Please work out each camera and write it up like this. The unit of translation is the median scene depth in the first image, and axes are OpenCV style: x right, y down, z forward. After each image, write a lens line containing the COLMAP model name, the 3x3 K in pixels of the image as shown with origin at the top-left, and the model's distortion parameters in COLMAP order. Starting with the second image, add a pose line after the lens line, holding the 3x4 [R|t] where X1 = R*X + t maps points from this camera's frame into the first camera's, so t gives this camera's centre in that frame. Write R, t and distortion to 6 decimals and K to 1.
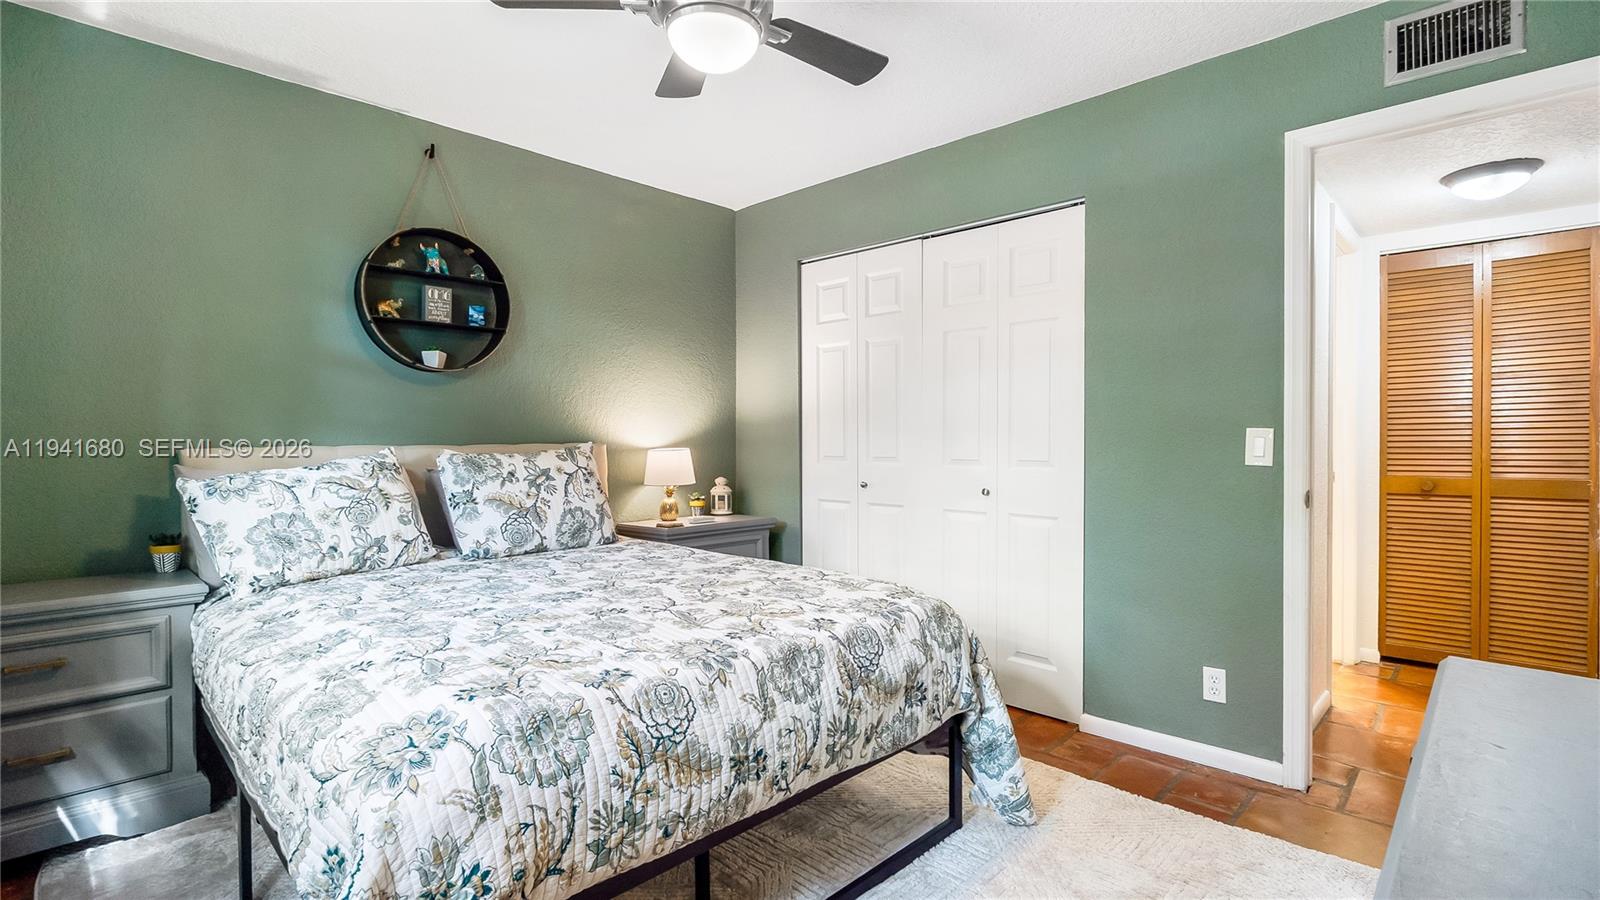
lens RADIAL K [[747.0, 0, 794.8], [0, 747.0, 442.7], [0, 0, 1]] dist [-0.005011, 0.000887]
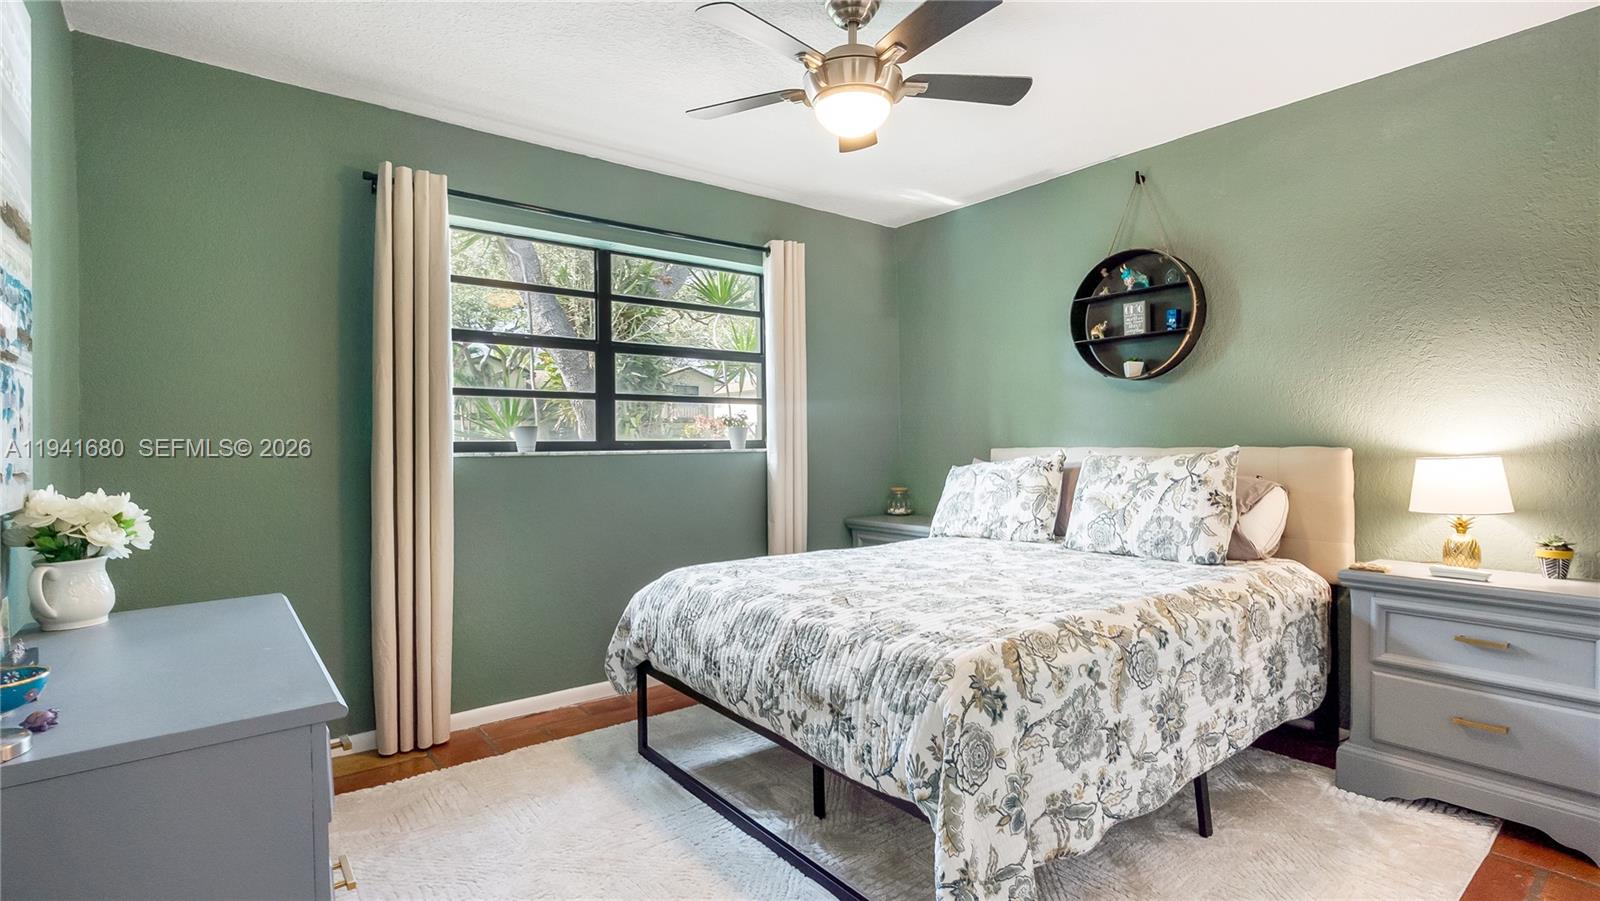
lens RADIAL K [[747.0, 0, 794.8], [0, 747.0, 443.2], [0, 0, 1]] dist [-0.005011, 0.000887]
pose [[-0.141953, 0.002603, -0.989870, 0.913264], [0.001358, 0.999996, 0.002435, -0.008976], [0.989872, -0.000998, -0.141956, 0.906619]]
